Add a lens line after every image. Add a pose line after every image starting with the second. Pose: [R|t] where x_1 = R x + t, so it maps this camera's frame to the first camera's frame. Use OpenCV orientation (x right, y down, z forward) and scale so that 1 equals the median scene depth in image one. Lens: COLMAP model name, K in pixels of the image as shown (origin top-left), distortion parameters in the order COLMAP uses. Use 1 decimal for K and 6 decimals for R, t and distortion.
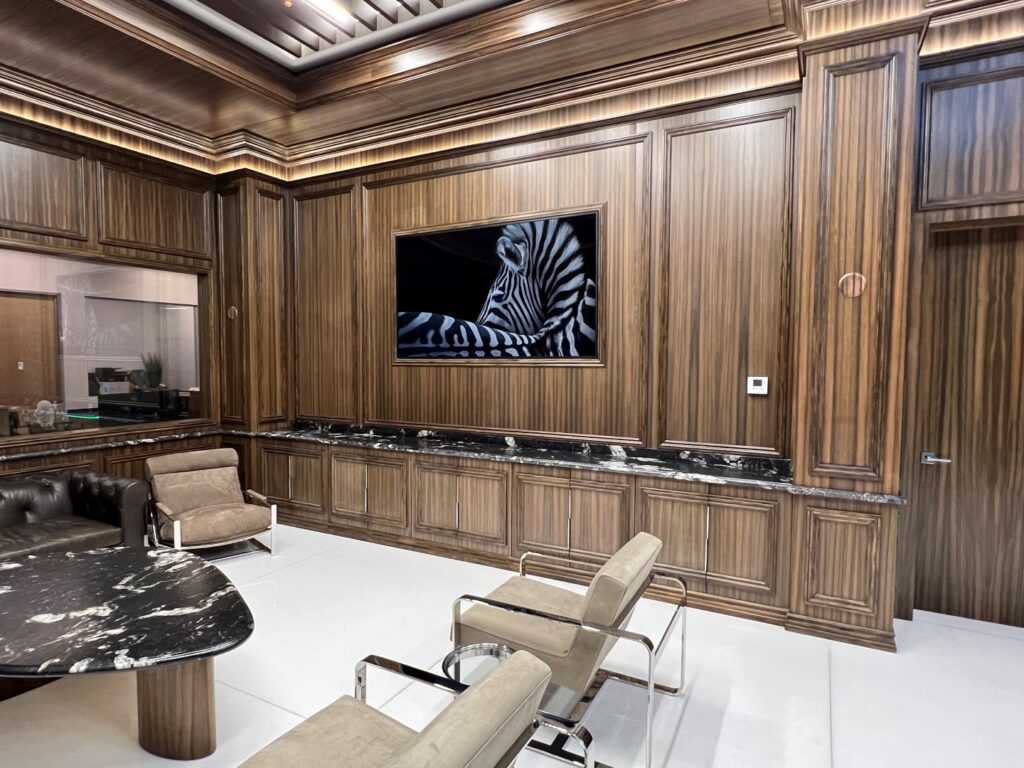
lens RADIAL K [[582.2, 0, 506.9], [0, 582.2, 388.1], [0, 0, 1]] dist [-0.002293, -0.001640]
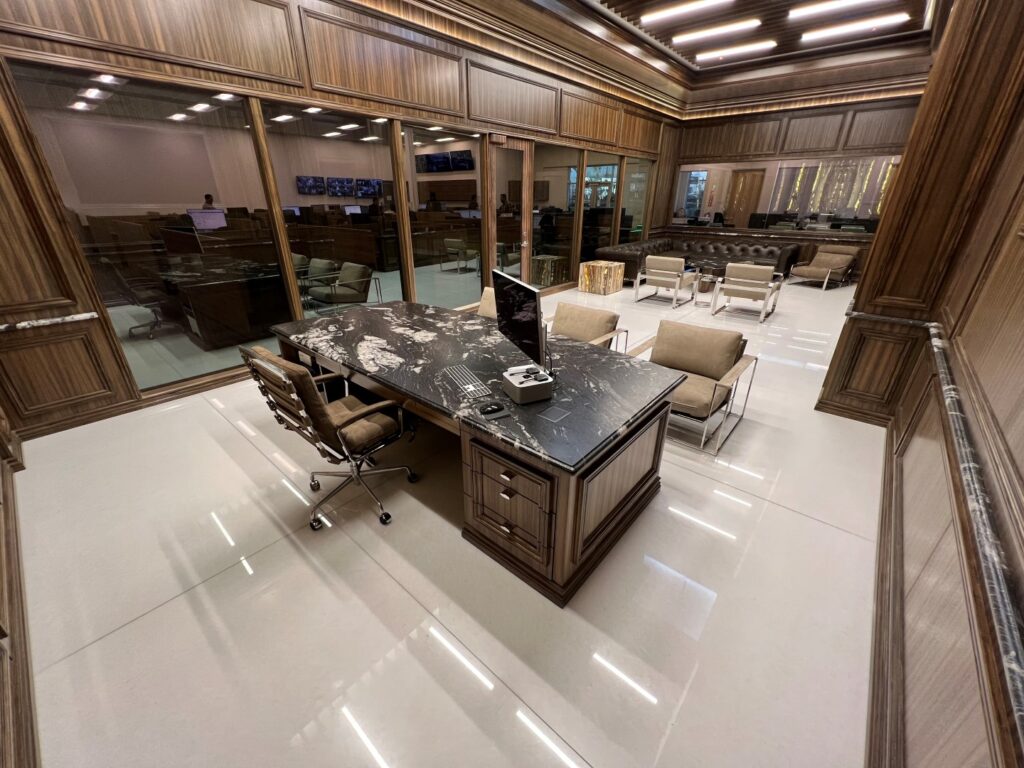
lens RADIAL K [[411.4, 0, 509.5], [0, 411.4, 383.7], [0, 0, 1]] dist [-0.004014, 0.000365]
pose [[-0.217116, 0.398717, -0.891003, 1.572412], [-0.050116, 0.907019, 0.418096, -0.011217], [0.974858, 0.135429, -0.176946, 0.079350]]
